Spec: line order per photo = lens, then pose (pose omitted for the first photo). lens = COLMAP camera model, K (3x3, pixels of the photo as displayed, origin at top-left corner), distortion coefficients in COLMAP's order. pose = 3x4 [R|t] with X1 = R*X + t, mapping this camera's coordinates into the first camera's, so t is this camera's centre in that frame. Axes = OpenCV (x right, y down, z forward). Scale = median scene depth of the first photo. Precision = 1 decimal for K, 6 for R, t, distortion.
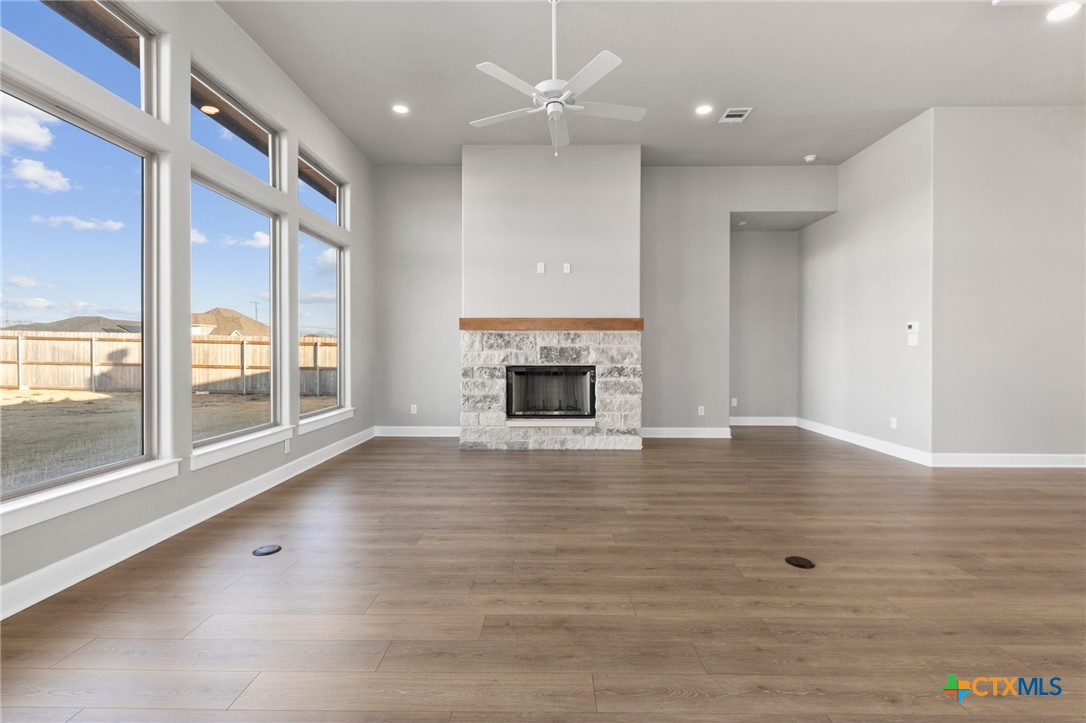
lens RADIAL K [[491.5, 0, 539.7], [0, 491.5, 353.7], [0, 0, 1]] dist [0.002052, -0.000170]
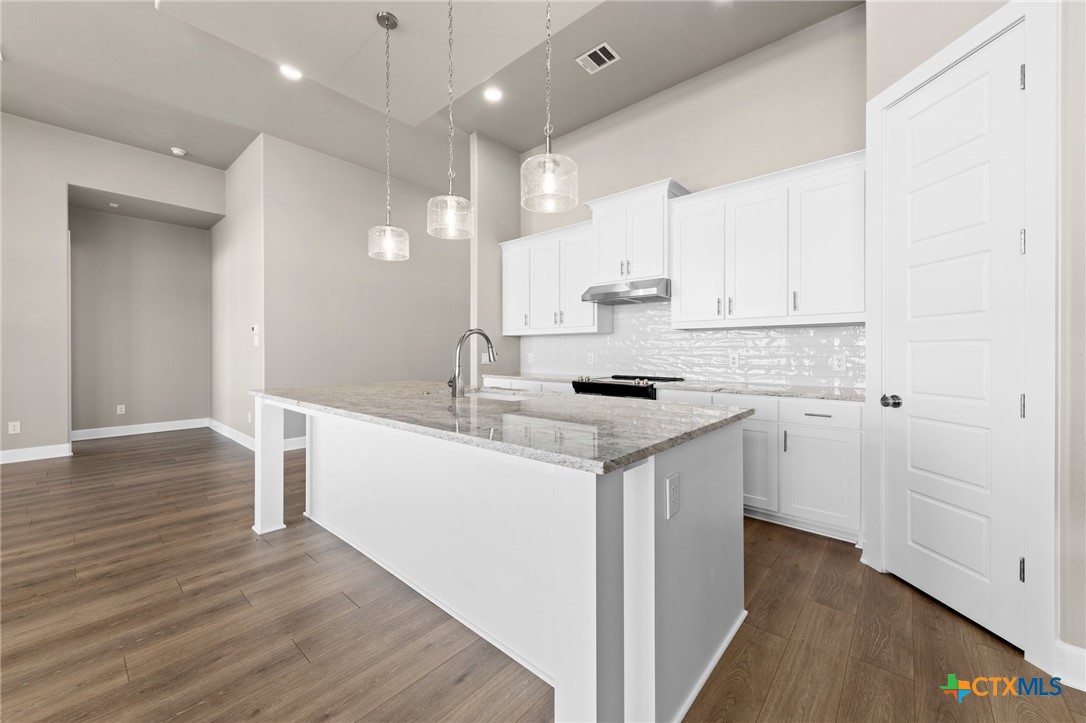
lens RADIAL K [[417.7, 0, 546.2], [0, 417.7, 353.0], [0, 0, 1]] dist [0.006091, -0.000619]
pose [[0.640328, -0.004047, 0.768091, 0.714860], [0.005576, 0.999984, 0.000621, 0.003759], [-0.768082, 0.003885, 0.640340, -0.152295]]
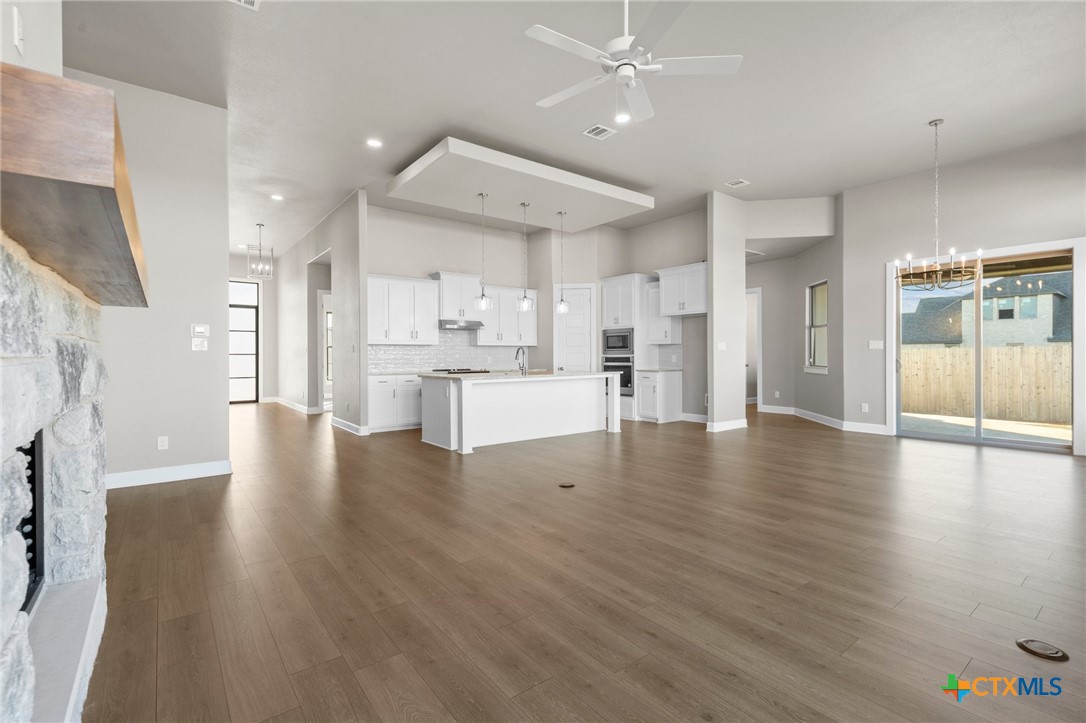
lens RADIAL K [[491.5, 0, 536.2], [0, 491.5, 359.6], [0, 0, 1]] dist [0.002052, -0.000170]
pose [[-0.622585, -0.008319, 0.782508, -0.575816], [0.006286, 0.999858, 0.015631, -0.016638], [-0.782527, 0.014650, -0.622445, 1.757599]]
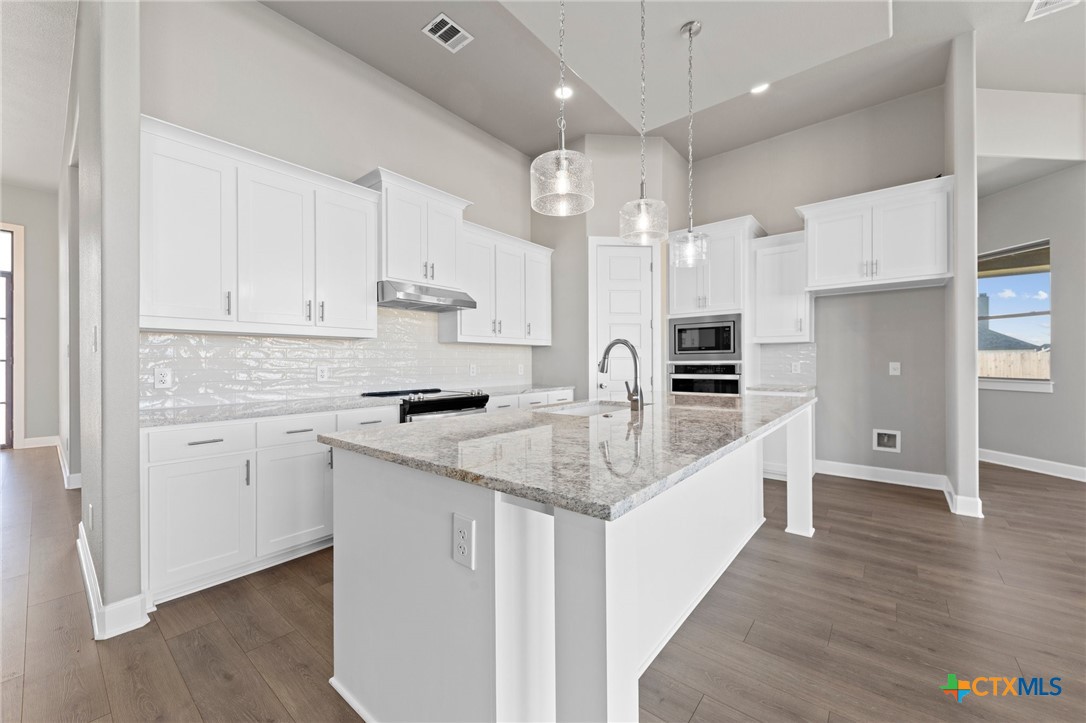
lens RADIAL K [[417.7, 0, 544.4], [0, 417.7, 362.5], [0, 0, 1]] dist [0.006091, -0.000619]
pose [[-0.784019, -0.000119, 0.620737, 0.863924], [0.004741, 0.999970, 0.006180, -0.004255], [-0.620719, 0.007789, -0.783995, 1.066770]]
